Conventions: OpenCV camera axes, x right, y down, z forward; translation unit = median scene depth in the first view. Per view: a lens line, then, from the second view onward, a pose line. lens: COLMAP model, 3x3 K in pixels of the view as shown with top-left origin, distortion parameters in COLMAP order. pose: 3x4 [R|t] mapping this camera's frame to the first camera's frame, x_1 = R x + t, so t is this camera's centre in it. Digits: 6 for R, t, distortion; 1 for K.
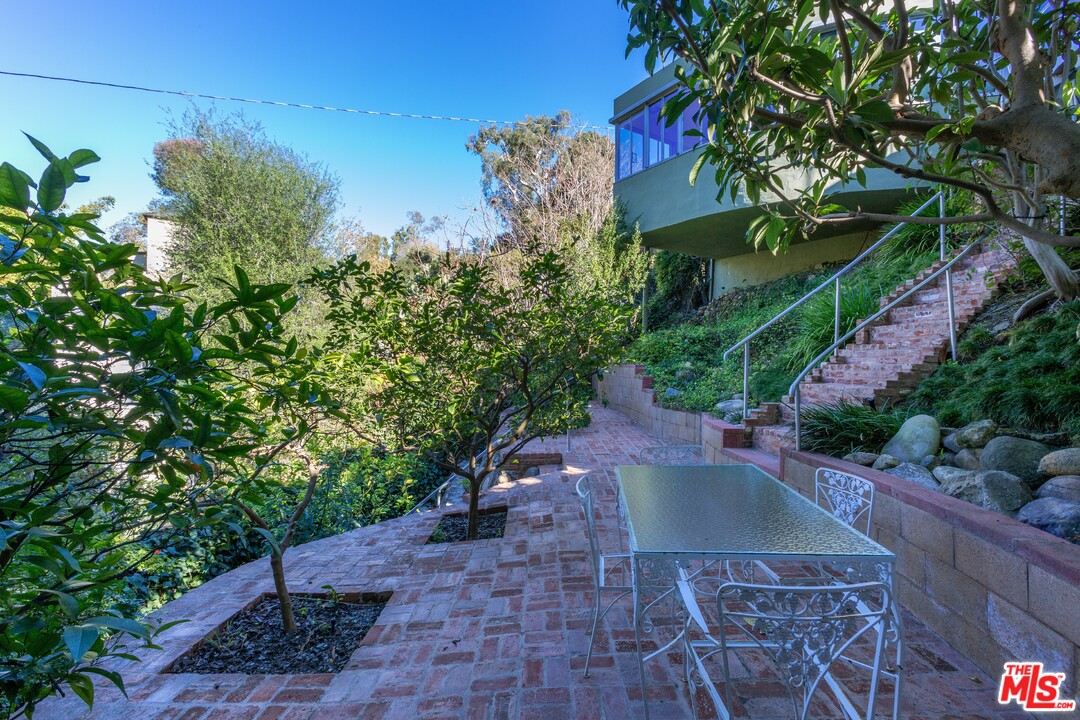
lens RADIAL K [[486.8, 0, 533.3], [0, 486.8, 343.0], [0, 0, 1]] dist [-0.004071, 0.011491]
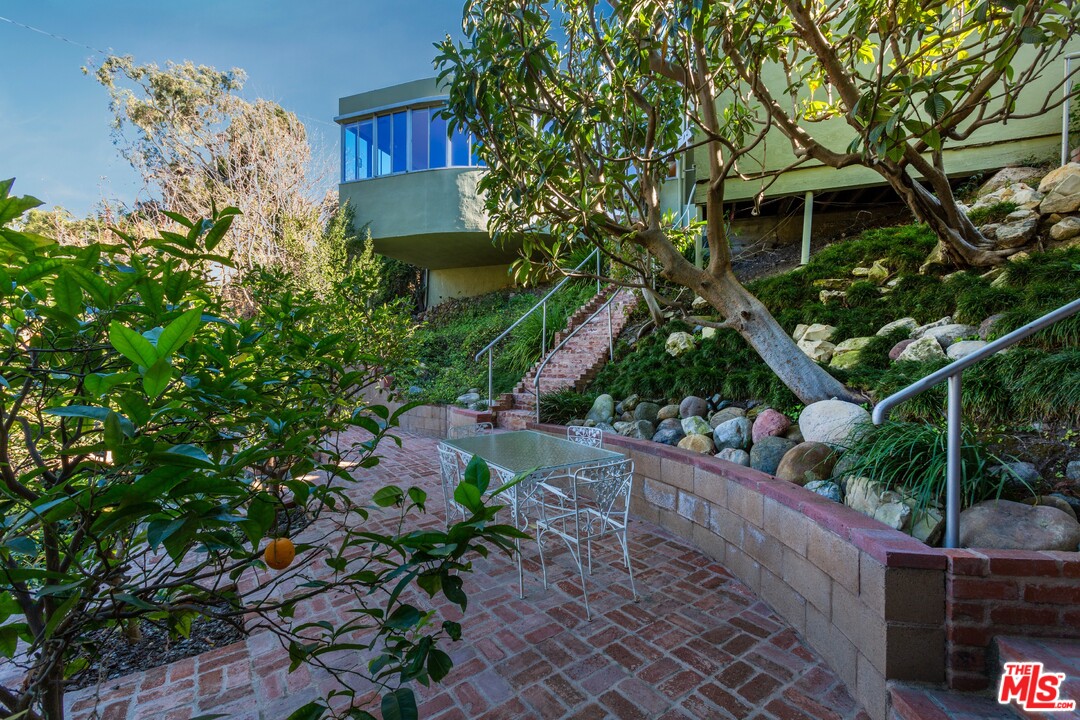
lens RADIAL K [[486.8, 0, 533.3], [0, 486.8, 343.0], [0, 0, 1]] dist [-0.004071, 0.011491]
pose [[0.819118, 0.018361, 0.573331, -0.247116], [-0.017331, 0.999823, -0.007259, -0.006844], [-0.573363, -0.003990, 0.819292, -0.149557]]
